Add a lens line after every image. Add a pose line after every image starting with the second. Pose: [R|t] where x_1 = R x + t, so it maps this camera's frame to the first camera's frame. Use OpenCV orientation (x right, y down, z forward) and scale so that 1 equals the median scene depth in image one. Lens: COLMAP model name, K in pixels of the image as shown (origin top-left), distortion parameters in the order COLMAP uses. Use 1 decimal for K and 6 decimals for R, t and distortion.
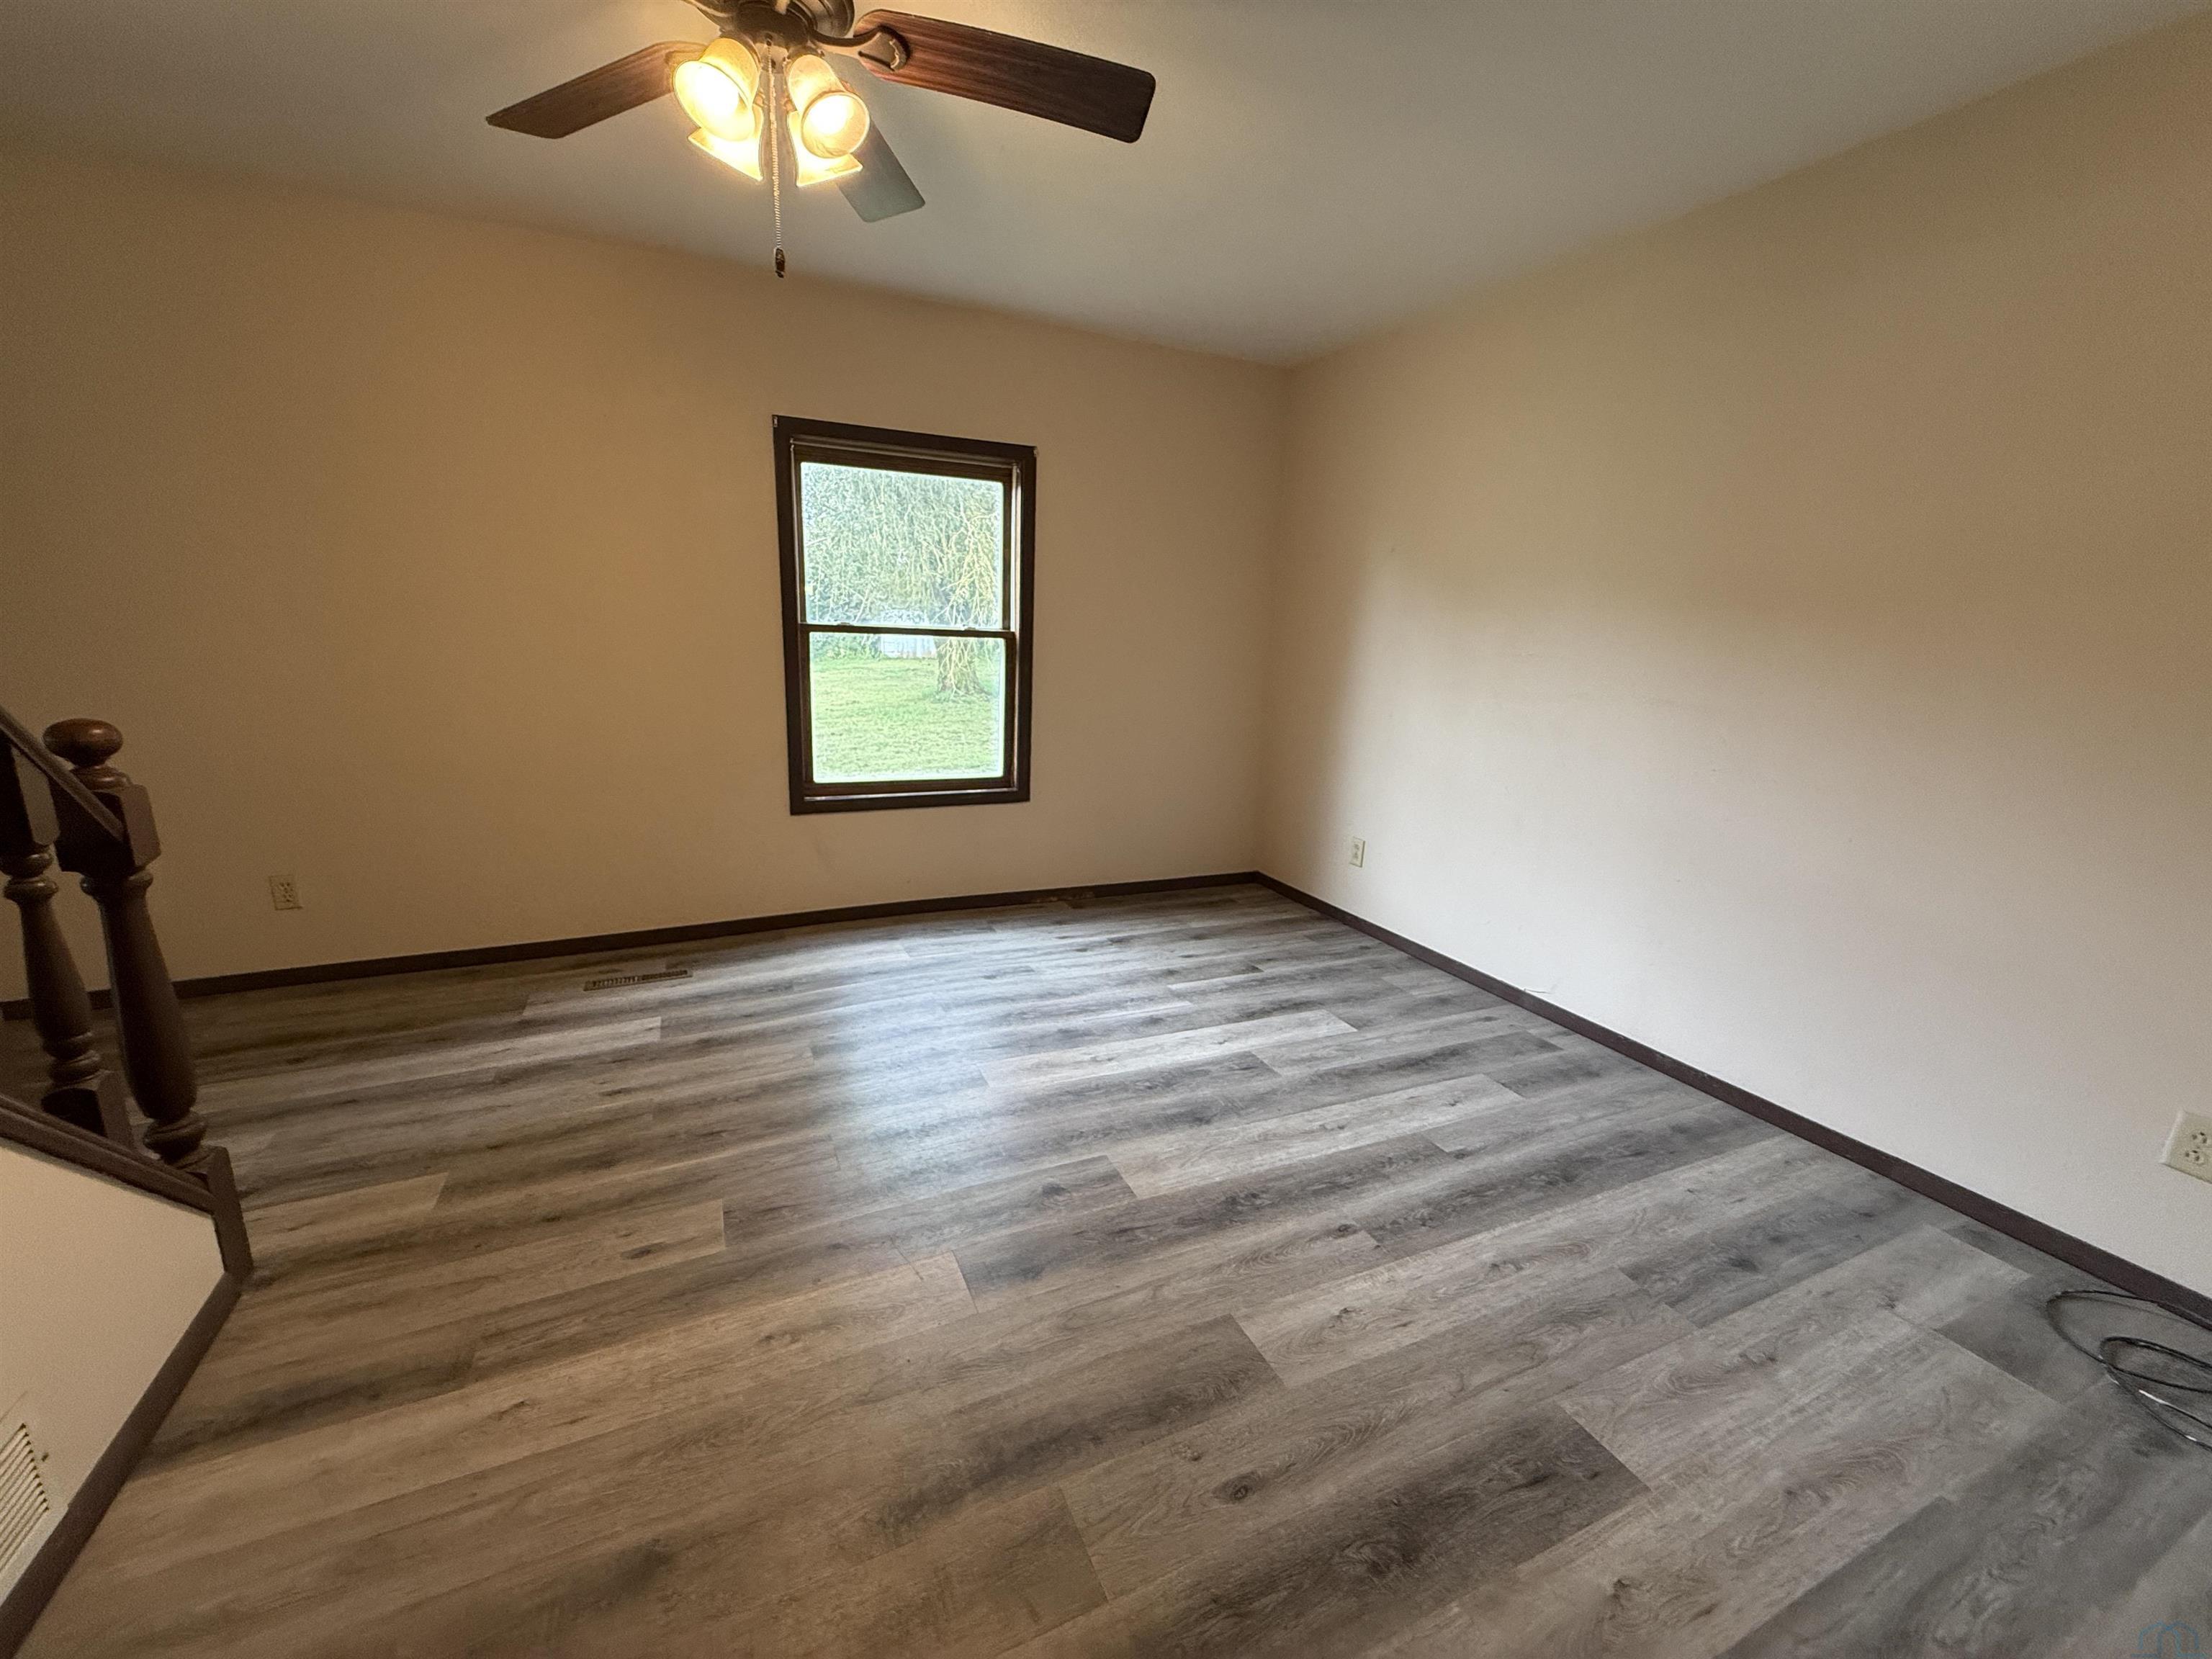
lens RADIAL K [[882.3, 0, 1104.6], [0, 882.3, 825.0], [0, 0, 1]] dist [-0.000658, -0.000730]
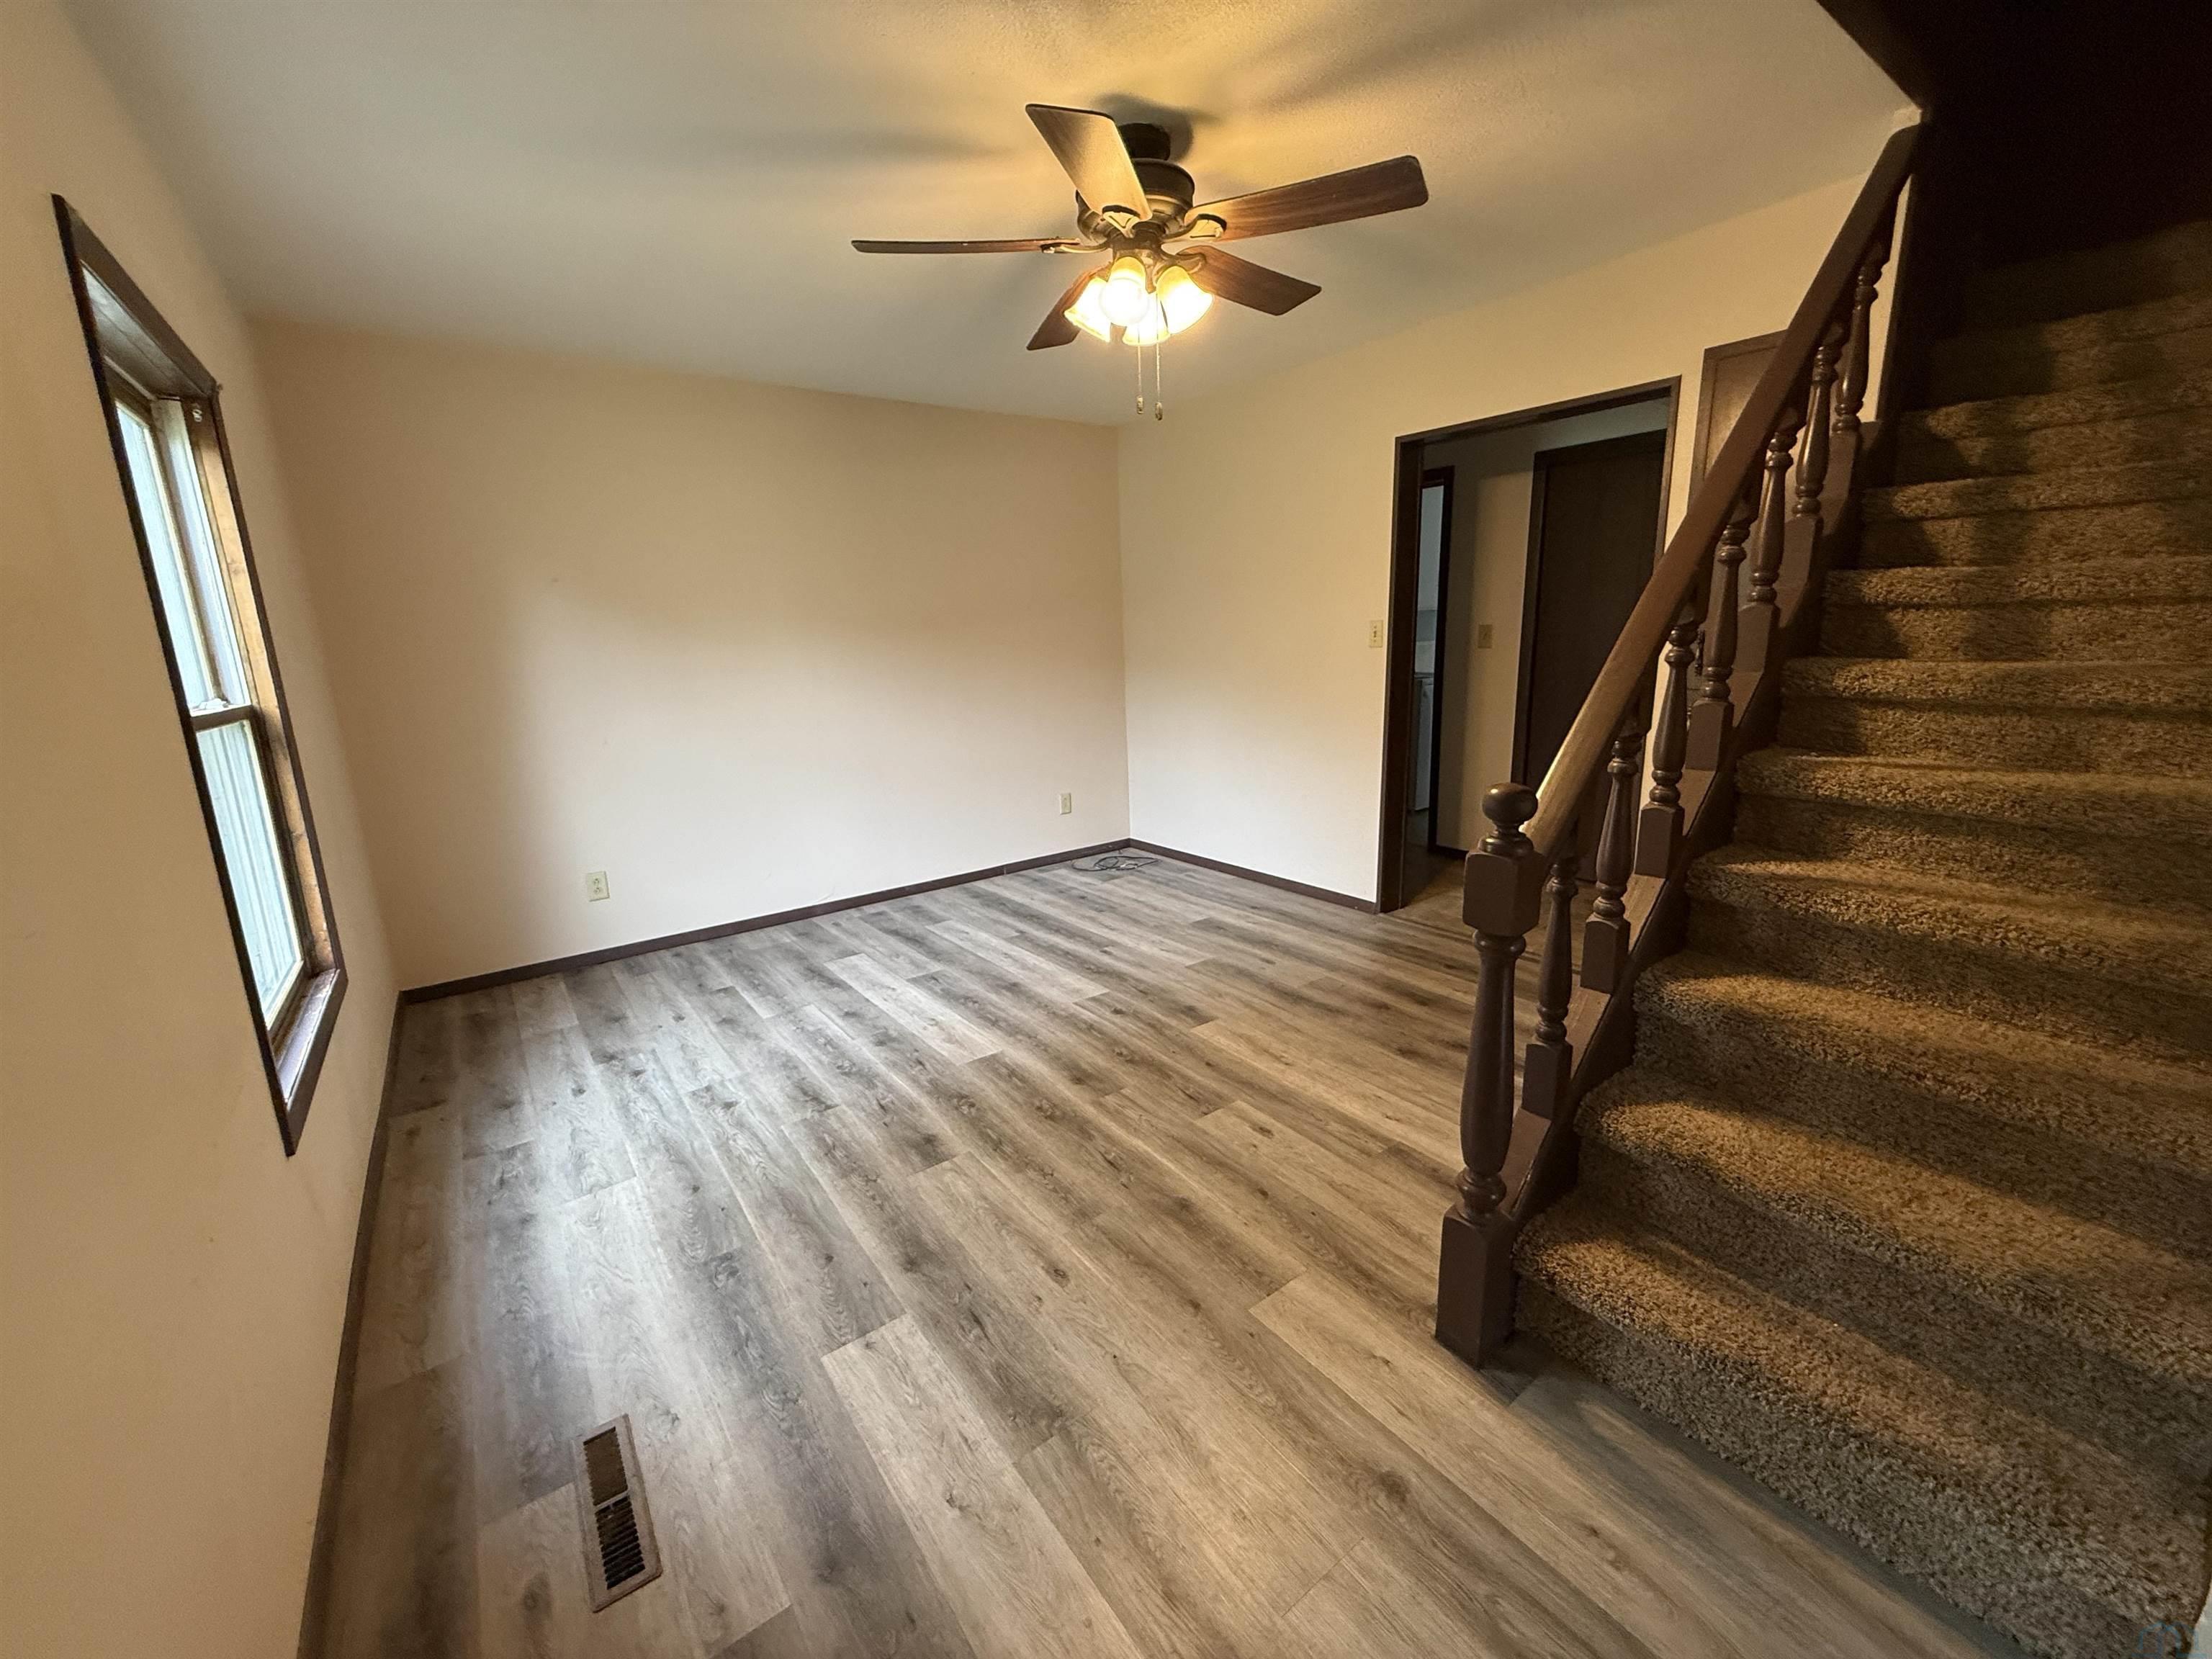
lens RADIAL K [[882.3, 0, 1104.9], [0, 882.3, 832.0], [0, 0, 1]] dist [-0.000658, -0.000730]
pose [[-0.202767, -0.244046, 0.948329, -1.119473], [0.244907, 0.925030, 0.290415, -0.258195], [-0.948107, 0.291139, -0.127797, 0.872495]]
